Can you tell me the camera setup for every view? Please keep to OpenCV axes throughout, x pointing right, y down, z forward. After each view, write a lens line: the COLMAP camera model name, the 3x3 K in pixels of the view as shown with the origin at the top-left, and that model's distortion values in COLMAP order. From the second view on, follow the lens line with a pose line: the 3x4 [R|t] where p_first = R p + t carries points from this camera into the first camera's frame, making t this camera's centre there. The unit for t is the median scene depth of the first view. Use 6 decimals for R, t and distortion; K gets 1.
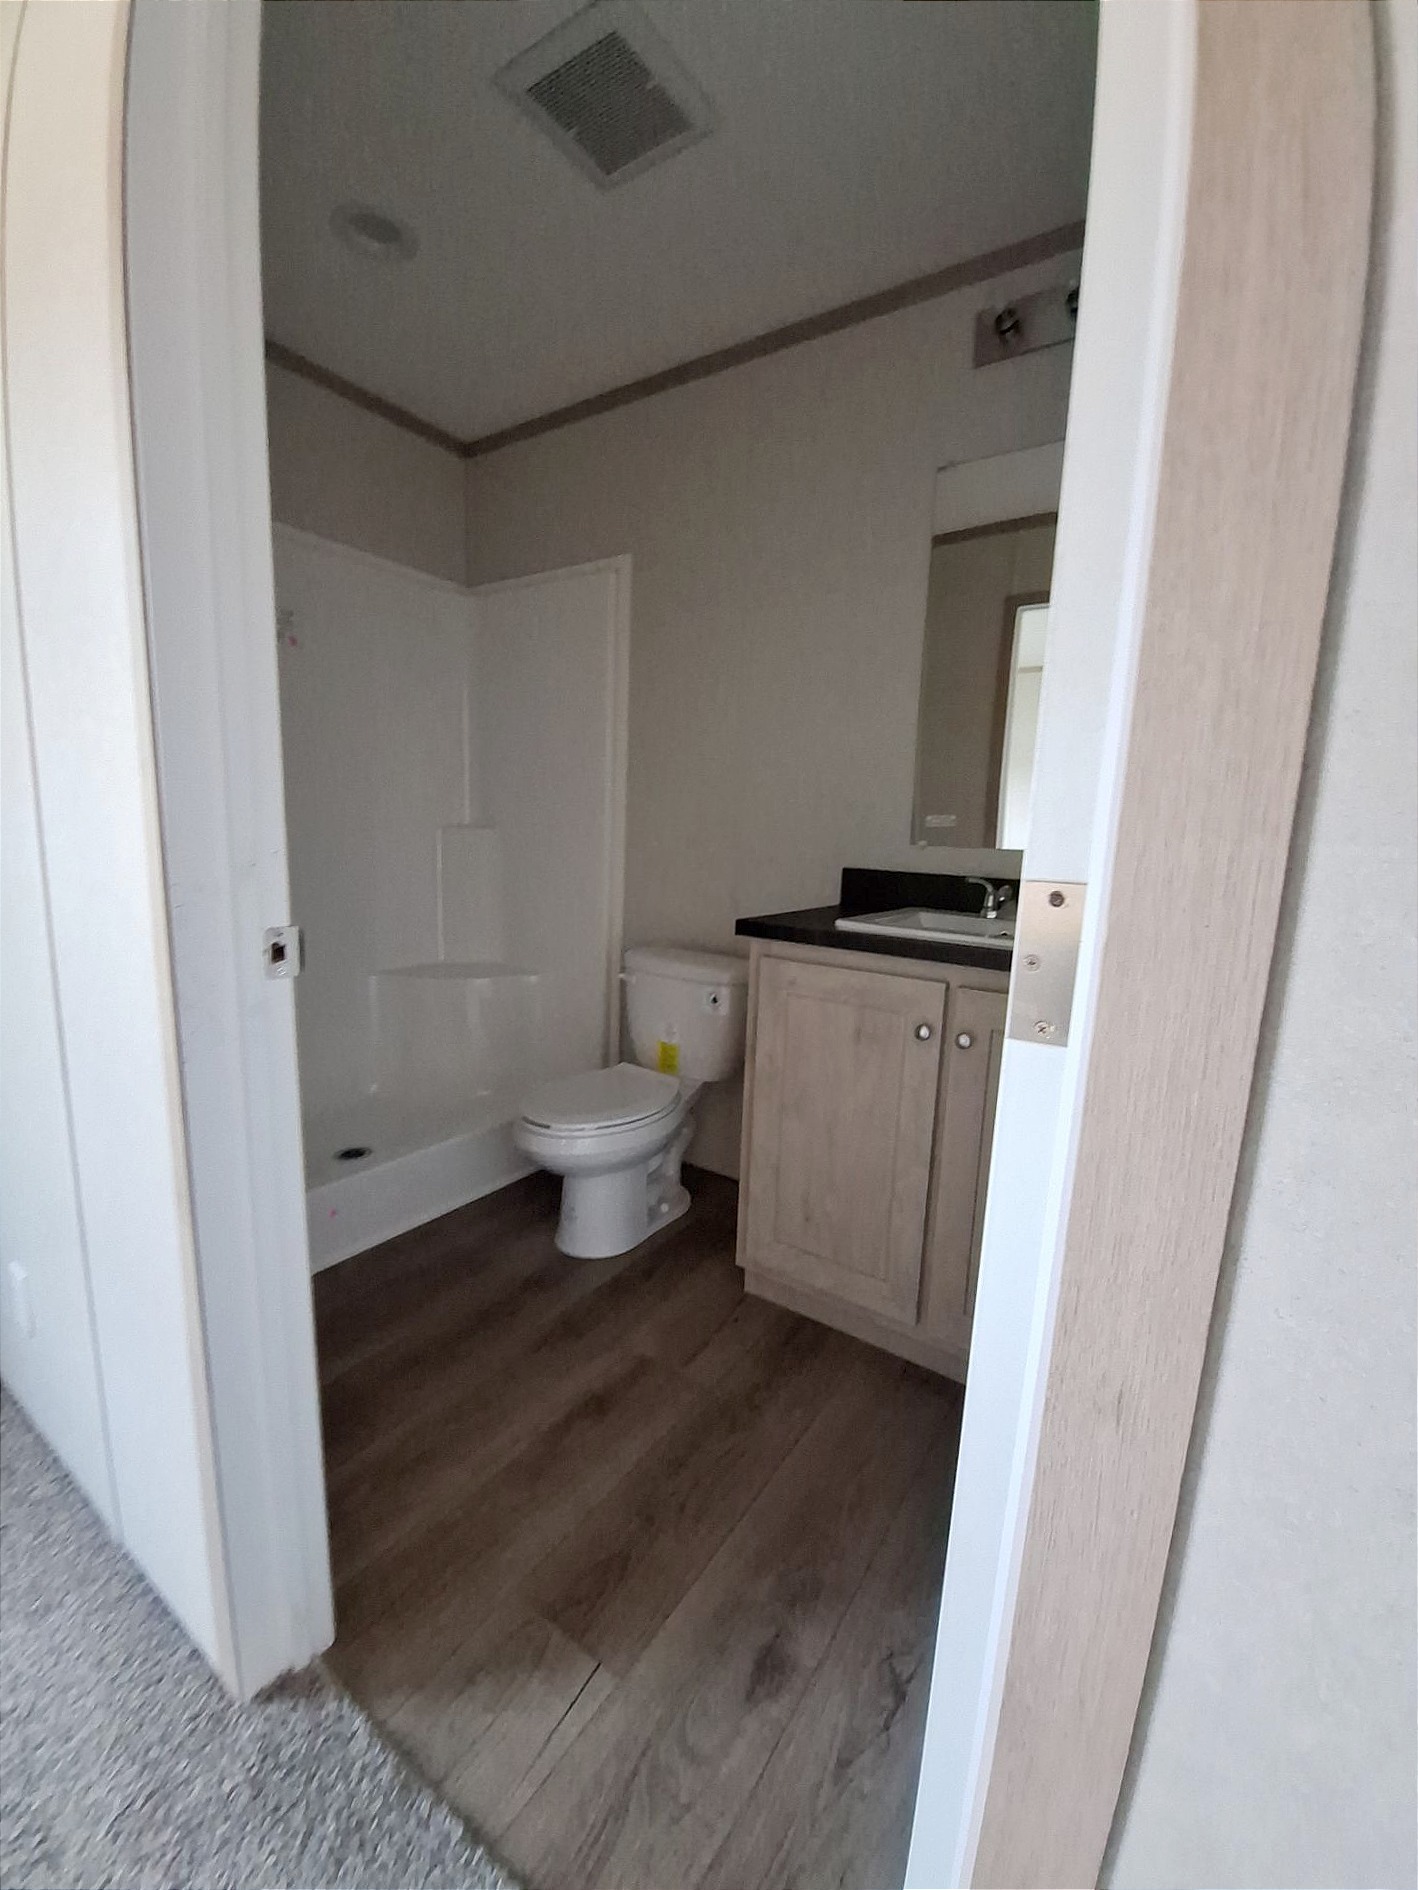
lens RADIAL K [[775.7, 0, 710.9], [0, 775.7, 943.4], [0, 0, 1]] dist [-0.017155, -0.000276]
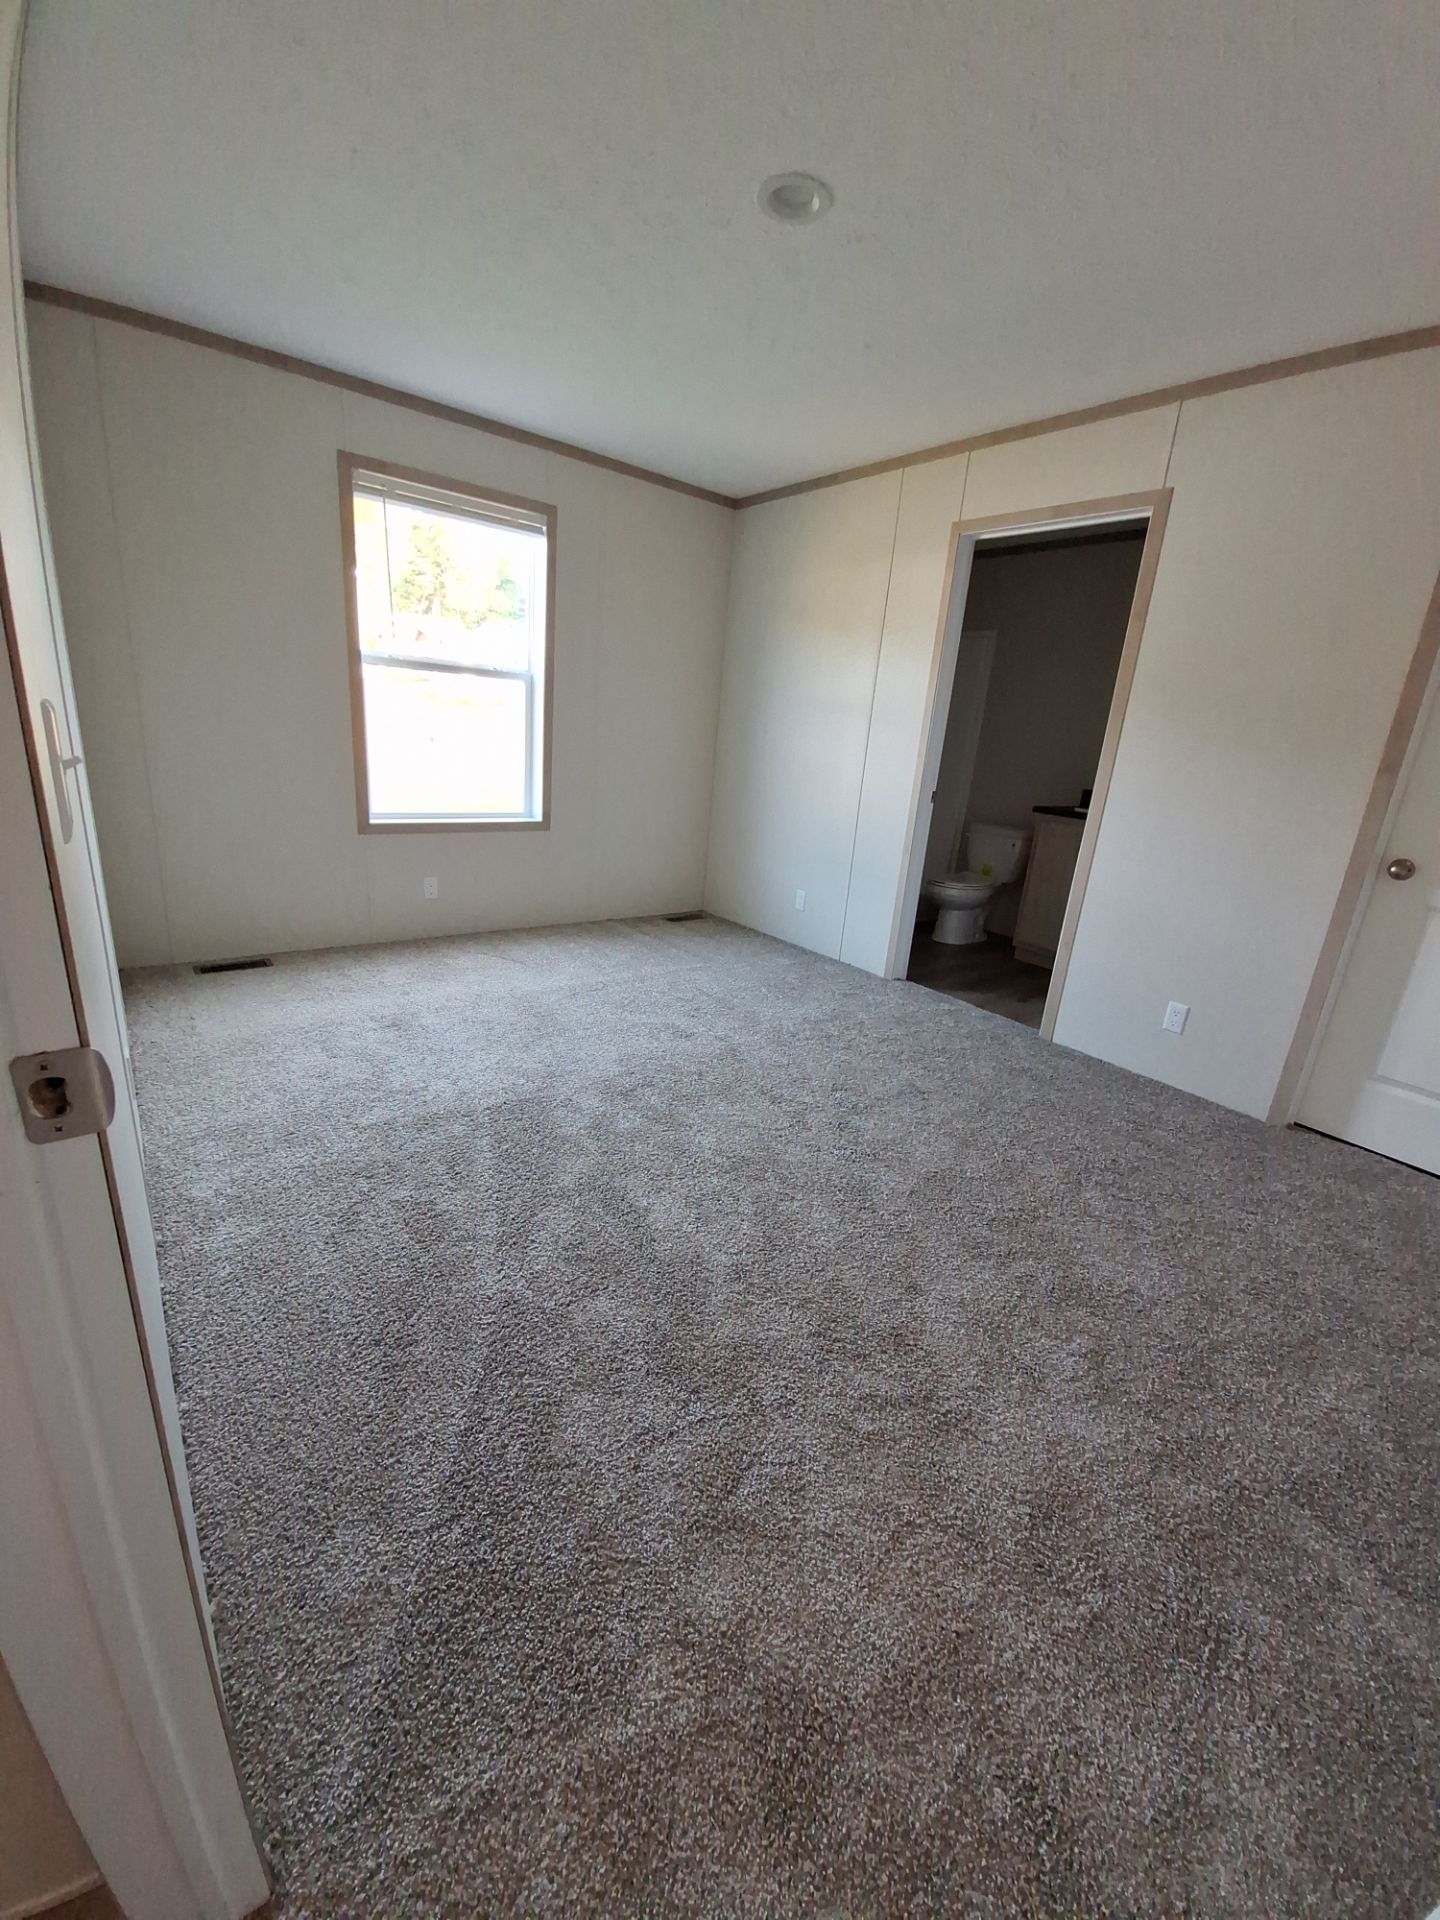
lens RADIAL K [[788.0, 0, 720.8], [0, 788.0, 953.2], [0, 0, 1]] dist [-0.017155, -0.000276]
pose [[0.957735, 0.126763, -0.258214, -0.181571], [-0.098355, 0.987870, 0.120161, 0.191986], [0.270314, -0.089685, 0.958586, -1.469417]]
